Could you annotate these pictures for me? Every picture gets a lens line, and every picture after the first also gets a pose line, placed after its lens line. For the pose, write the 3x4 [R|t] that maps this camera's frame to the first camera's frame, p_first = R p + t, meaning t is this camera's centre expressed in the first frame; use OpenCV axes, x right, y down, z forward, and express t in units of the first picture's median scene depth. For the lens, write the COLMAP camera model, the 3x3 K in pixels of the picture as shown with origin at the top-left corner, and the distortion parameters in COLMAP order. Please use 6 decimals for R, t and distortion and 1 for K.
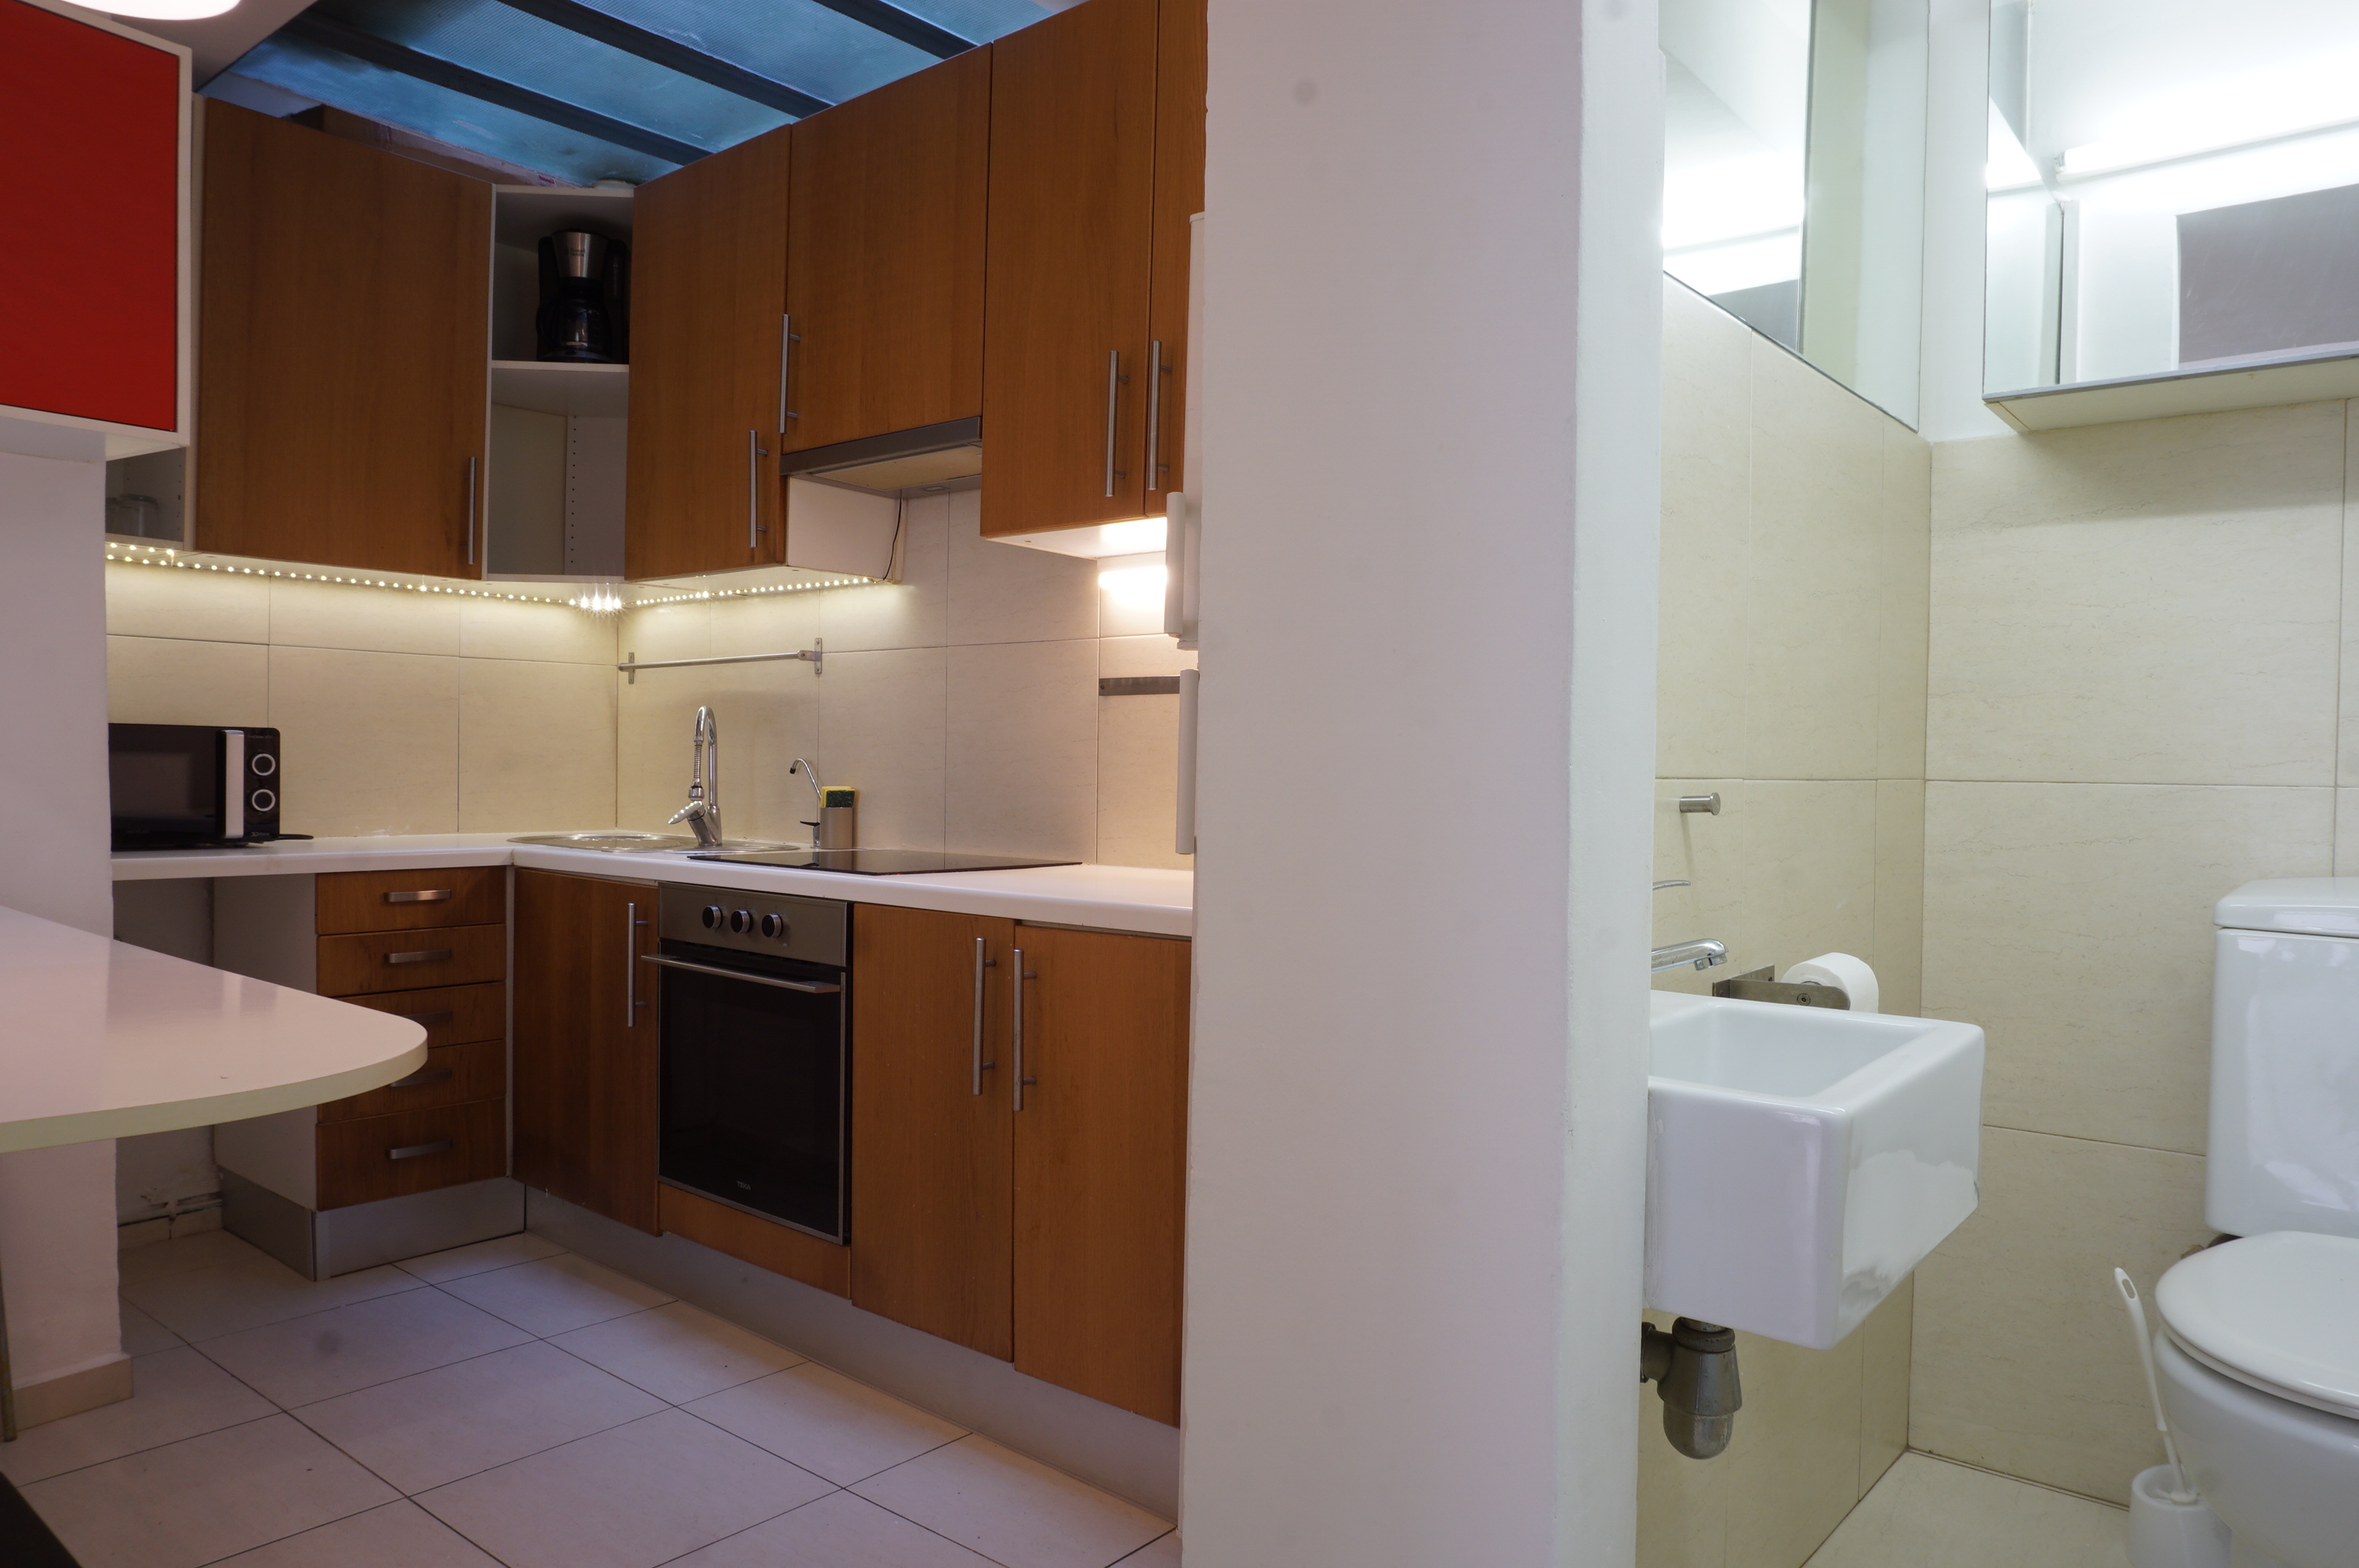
lens RADIAL K [[1563.0, 0, 1179.5], [0, 1563.0, 784.0], [0, 0, 1]] dist [-0.058287, 0.036851]
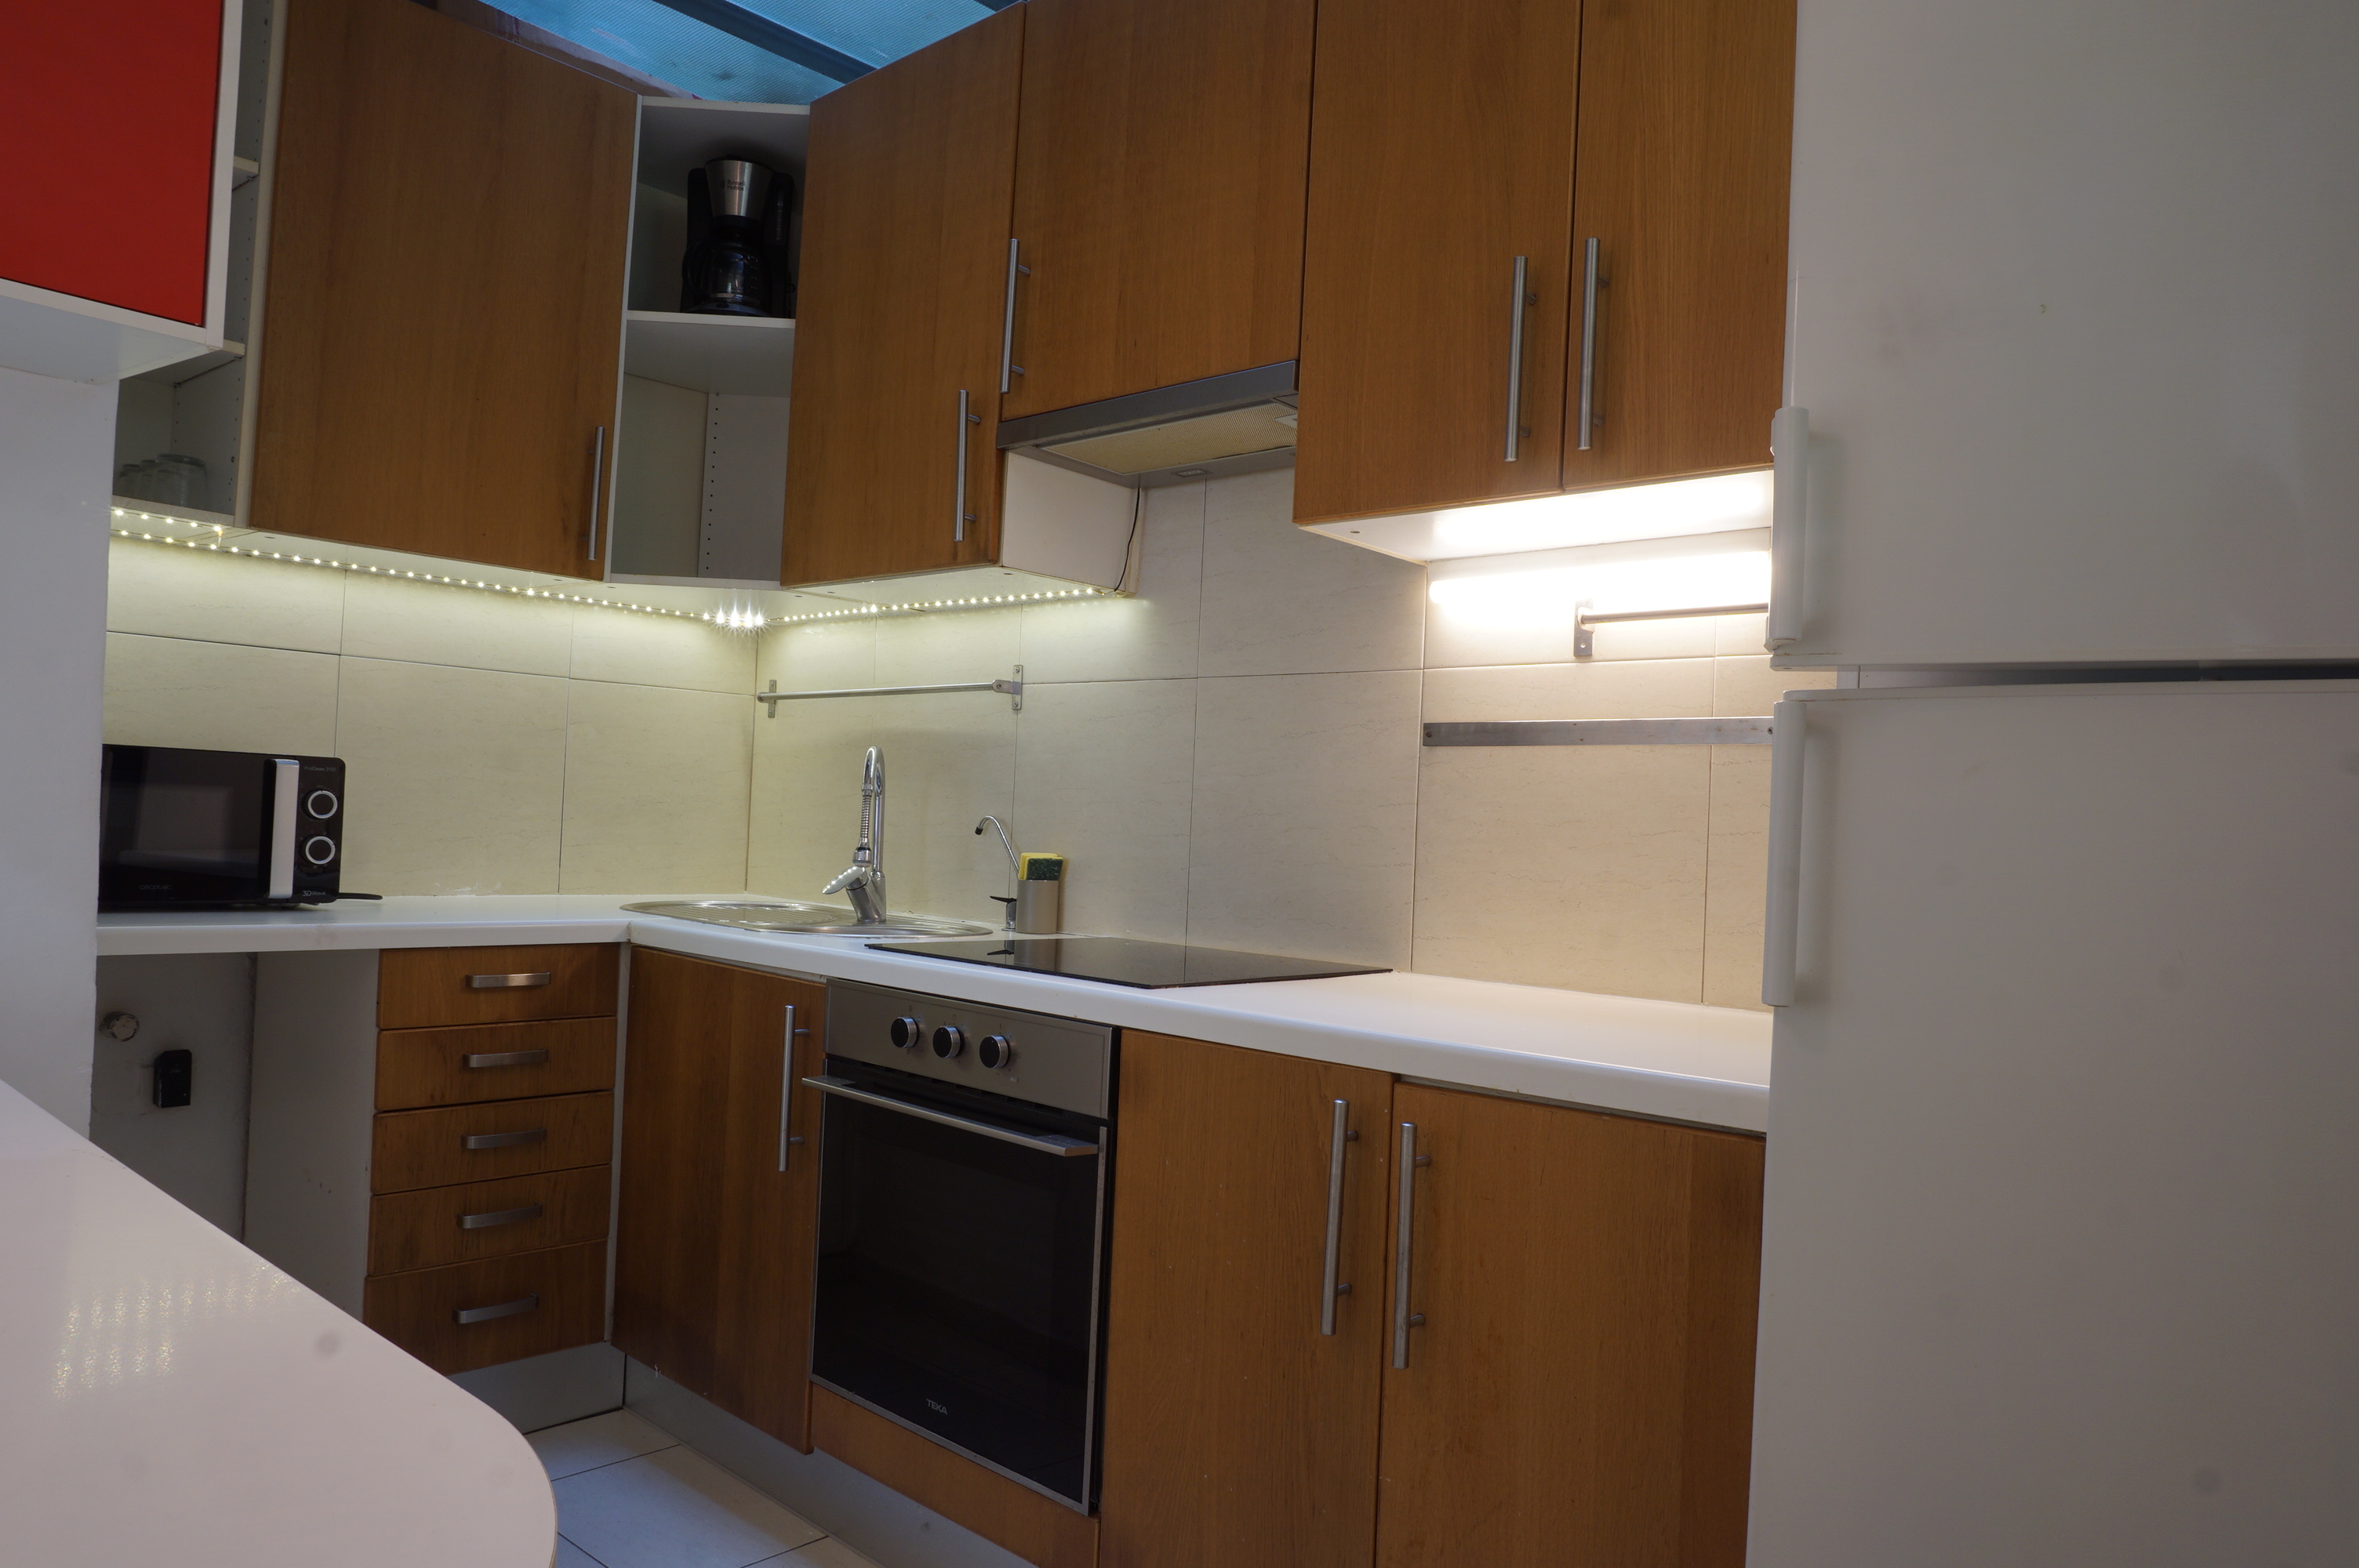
lens RADIAL K [[1563.0, 0, 1179.5], [0, 1563.0, 784.0], [0, 0, 1]] dist [-0.058287, 0.036851]
pose [[0.998498, 0.028351, -0.046893, -0.123919], [-0.030078, 0.998879, -0.036556, -0.007363], [0.045804, 0.037912, 0.998231, 0.237461]]
